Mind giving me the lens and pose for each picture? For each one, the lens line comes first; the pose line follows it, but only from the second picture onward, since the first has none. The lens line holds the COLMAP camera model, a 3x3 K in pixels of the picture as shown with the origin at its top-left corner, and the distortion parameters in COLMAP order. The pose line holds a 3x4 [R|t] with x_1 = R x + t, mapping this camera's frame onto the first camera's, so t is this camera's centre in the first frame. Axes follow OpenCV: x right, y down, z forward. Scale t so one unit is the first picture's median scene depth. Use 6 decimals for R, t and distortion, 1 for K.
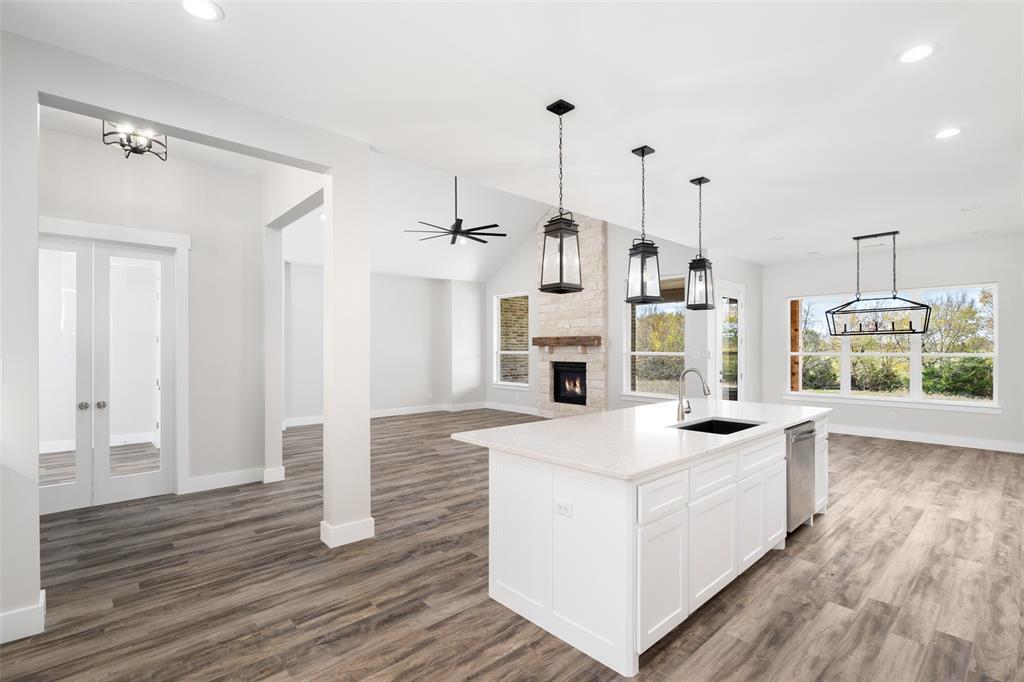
lens RADIAL K [[468.6, 0, 512.1], [0, 468.6, 348.1], [0, 0, 1]] dist [0.001192, -0.000090]
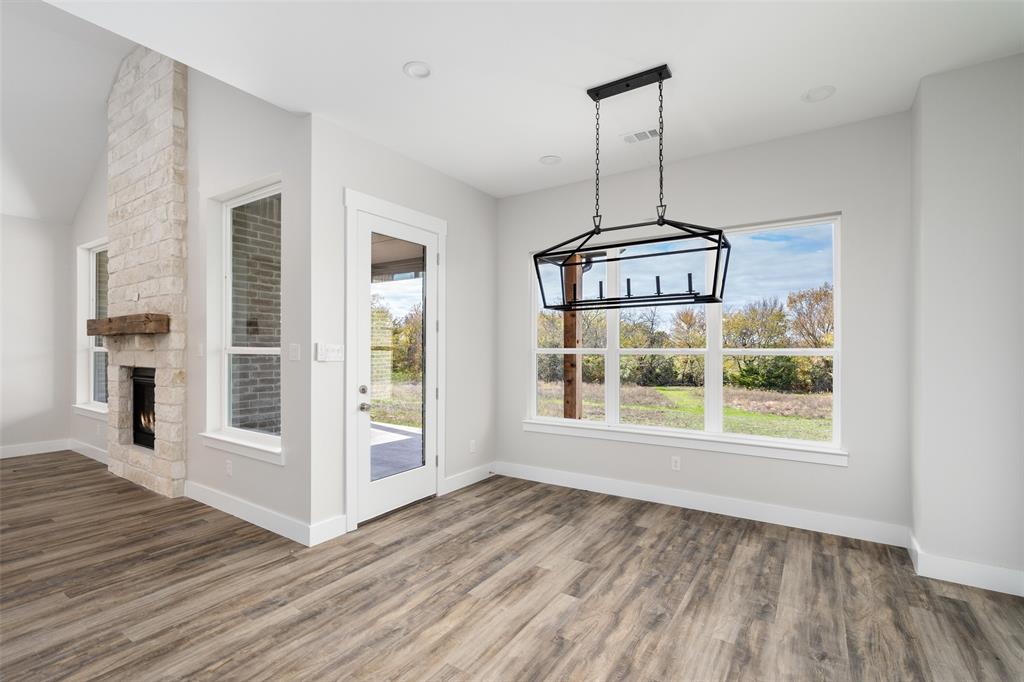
lens RADIAL K [[468.6, 0, 510.1], [0, 468.6, 345.8], [0, 0, 1]] dist [0.001192, -0.000090]
pose [[0.968270, 0.002372, 0.249895, 0.550940], [-0.001635, 0.999994, -0.003157, 0.010575], [-0.249901, 0.002648, 0.968268, 0.589827]]
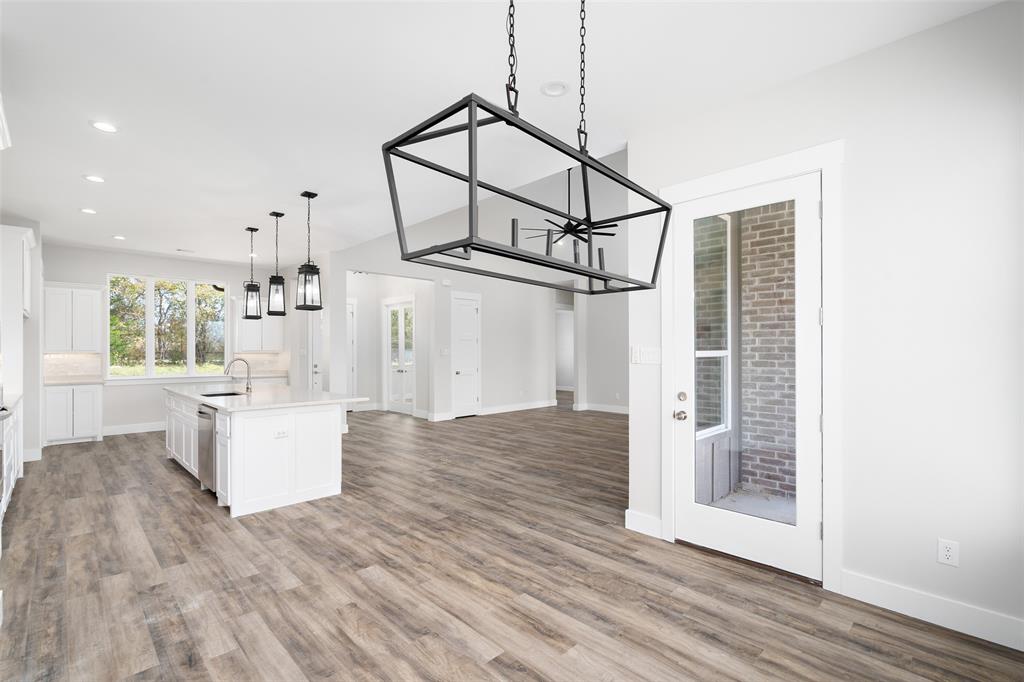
lens RADIAL K [[468.6, 0, 495.6], [0, 468.6, 337.8], [0, 0, 1]] dist [0.001192, -0.000090]
pose [[0.010608, -0.030923, -0.999465, 1.028276], [0.002848, 0.999519, -0.030894, 0.012938], [0.999940, -0.002518, 0.010691, 0.959871]]
